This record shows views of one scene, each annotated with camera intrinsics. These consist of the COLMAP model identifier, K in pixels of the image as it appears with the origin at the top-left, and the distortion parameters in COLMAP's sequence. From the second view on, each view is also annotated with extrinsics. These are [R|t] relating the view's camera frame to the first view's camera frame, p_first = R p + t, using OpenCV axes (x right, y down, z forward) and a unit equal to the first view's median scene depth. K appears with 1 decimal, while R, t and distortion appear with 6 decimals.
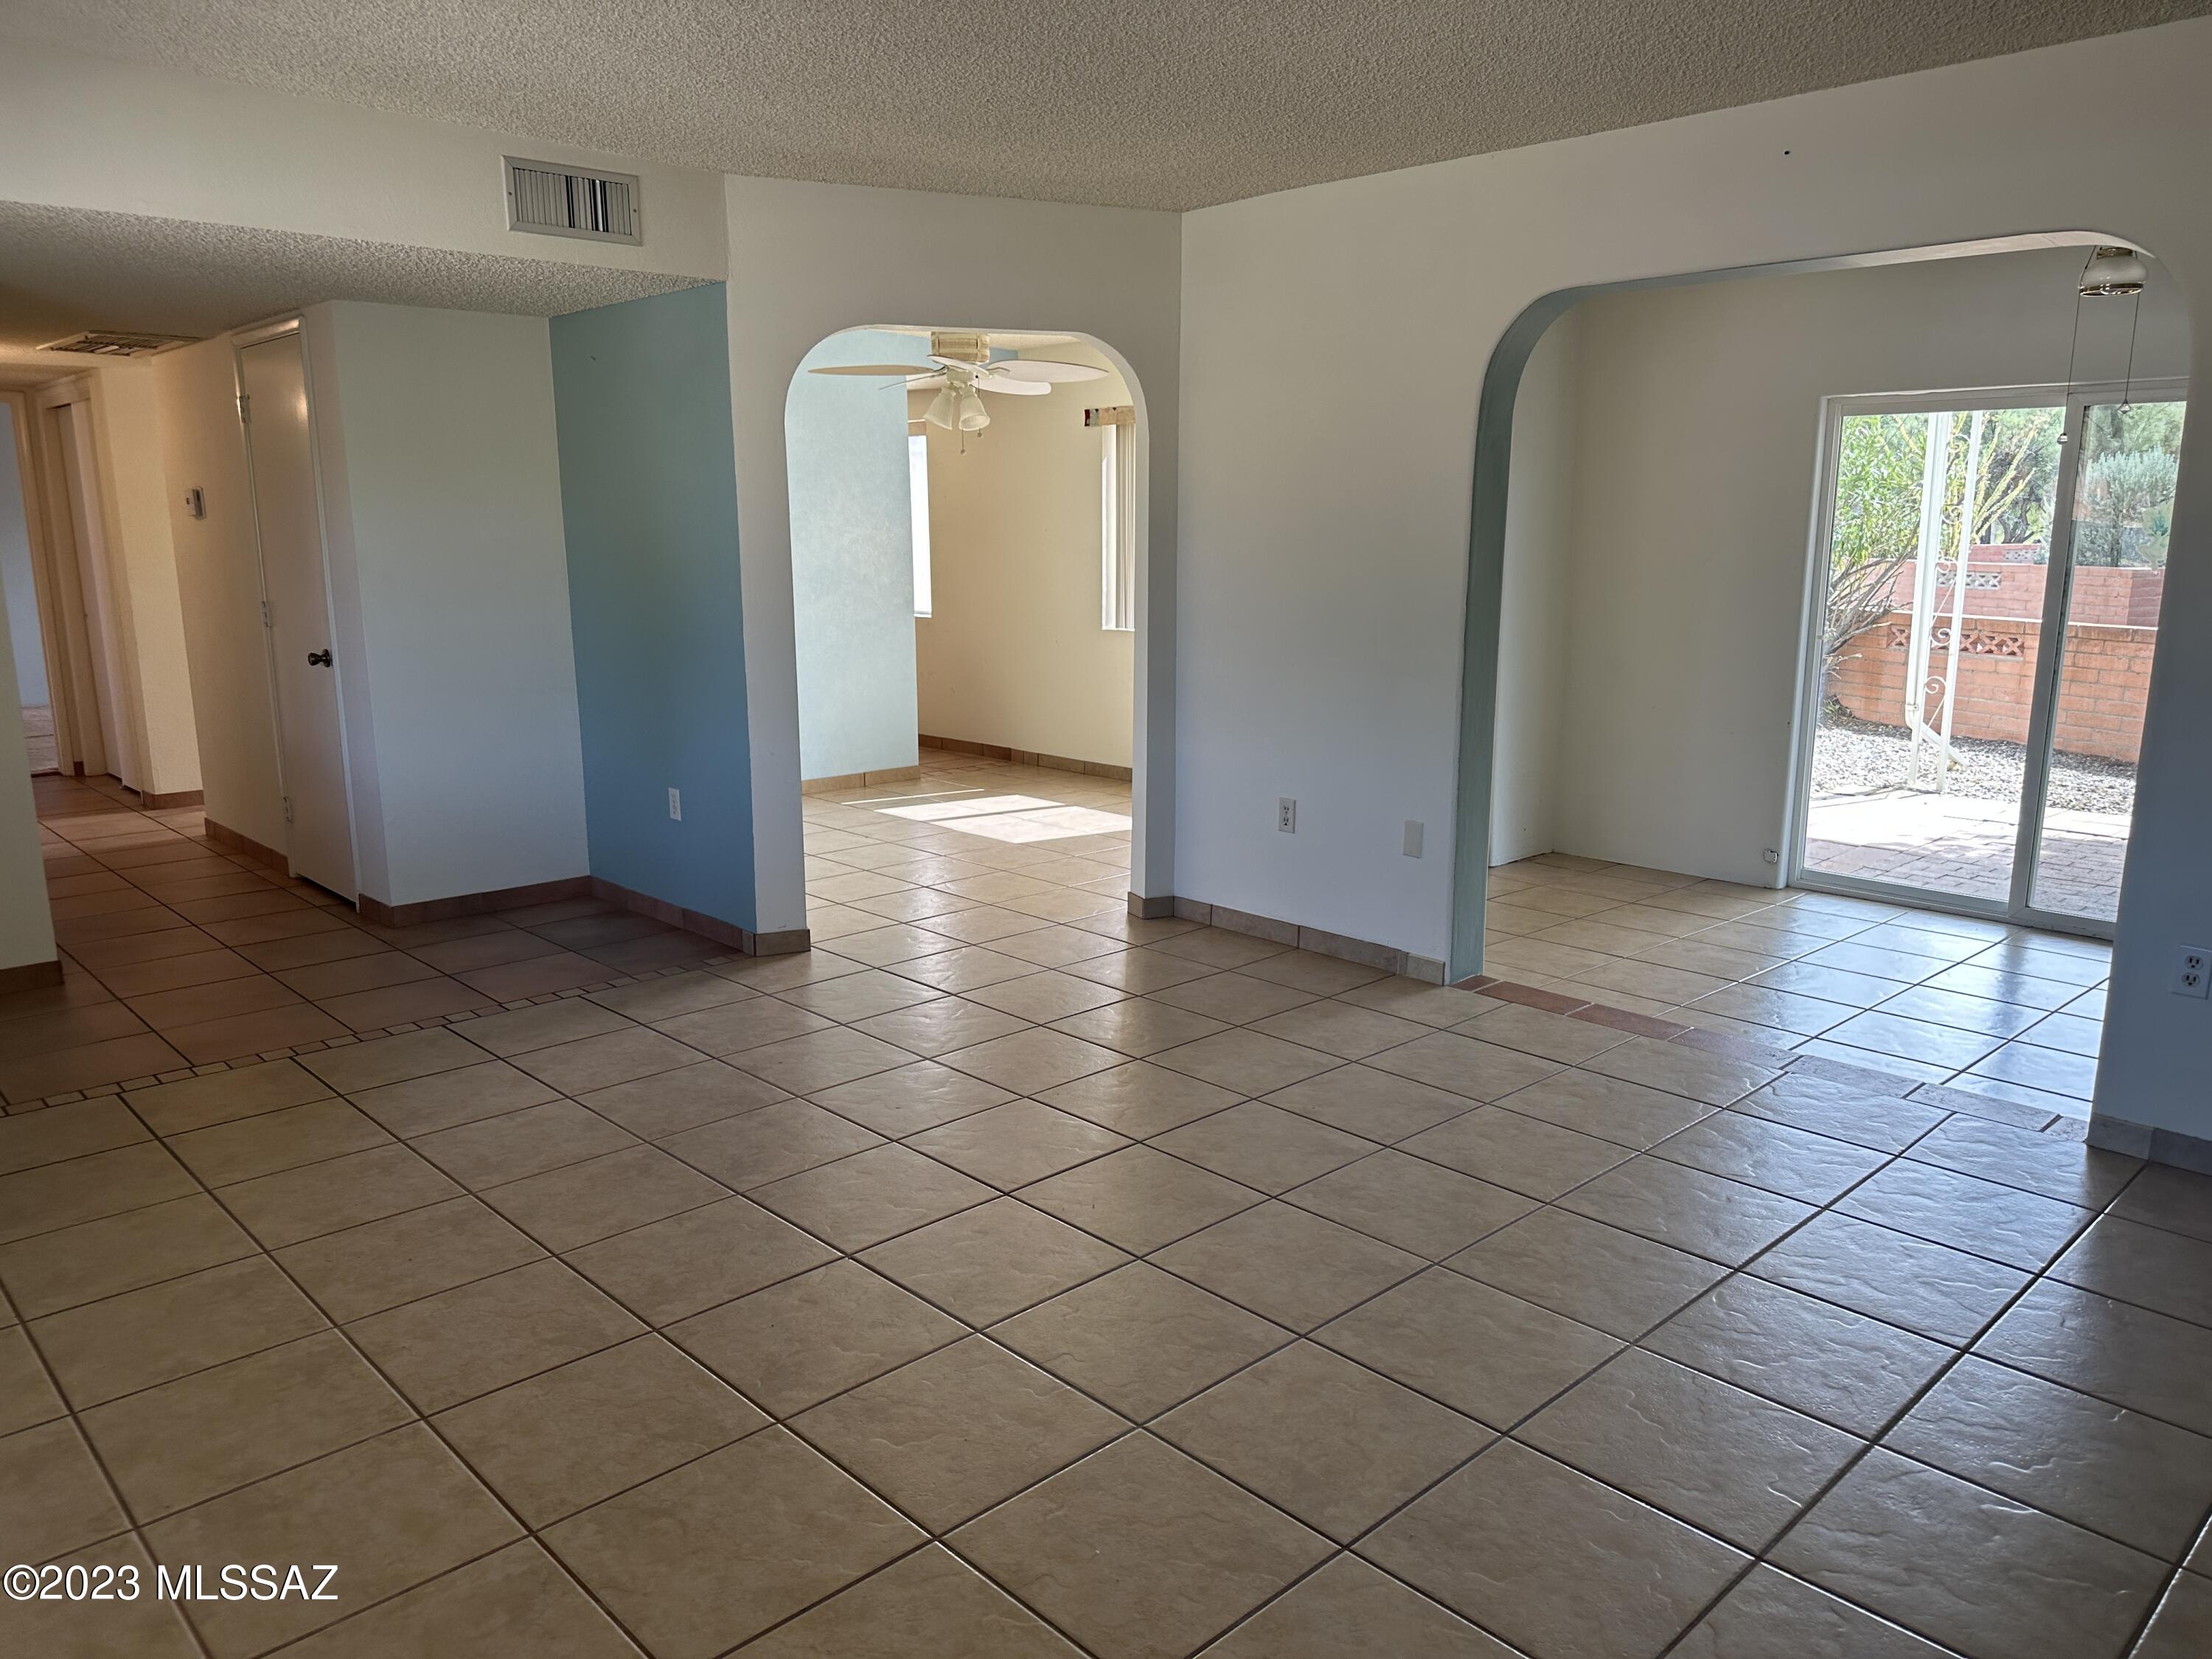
lens RADIAL K [[1555.7, 0, 1101.0], [0, 1555.7, 839.6], [0, 0, 1]] dist [0.097109, -0.119053]
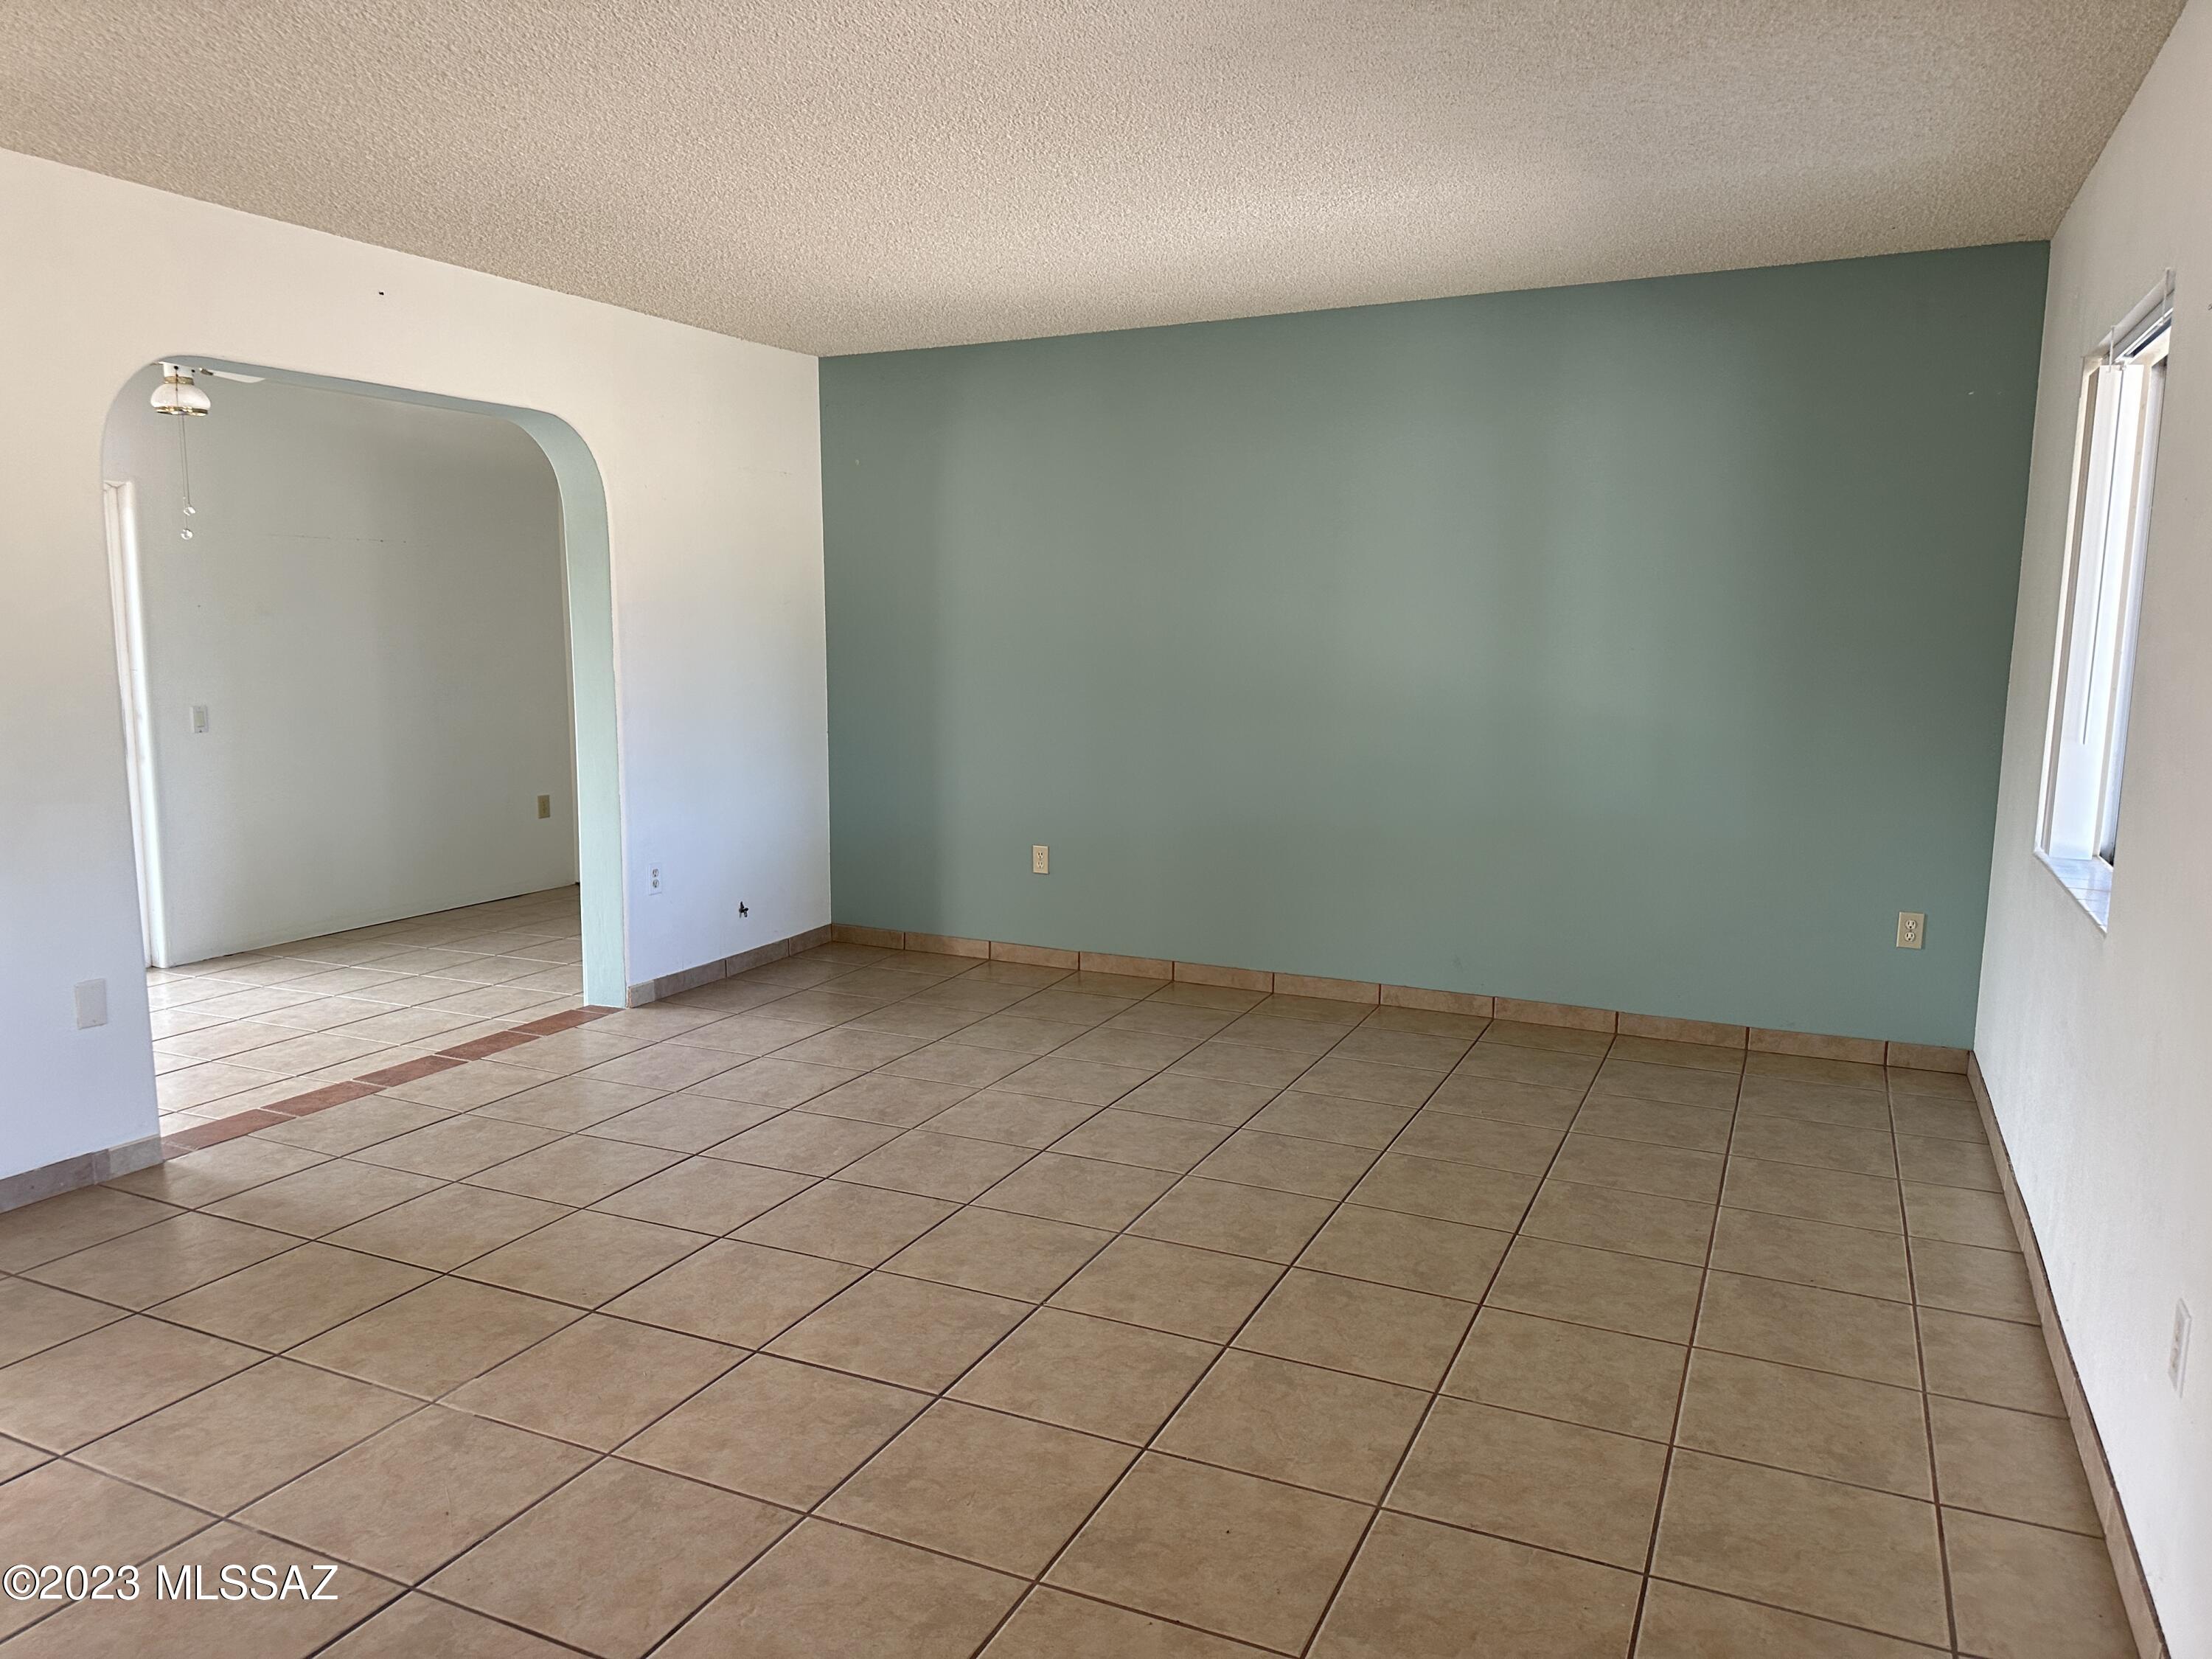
lens RADIAL K [[1533.1, 0, 1106.0], [0, 1533.1, 829.5], [0, 0, 1]] dist [0.077339, -0.069840]
pose [[-0.372401, -0.130310, 0.918878, -0.928400], [0.174238, 0.962671, 0.207135, -0.211084], [-0.911569, 0.237241, -0.335795, 1.054573]]
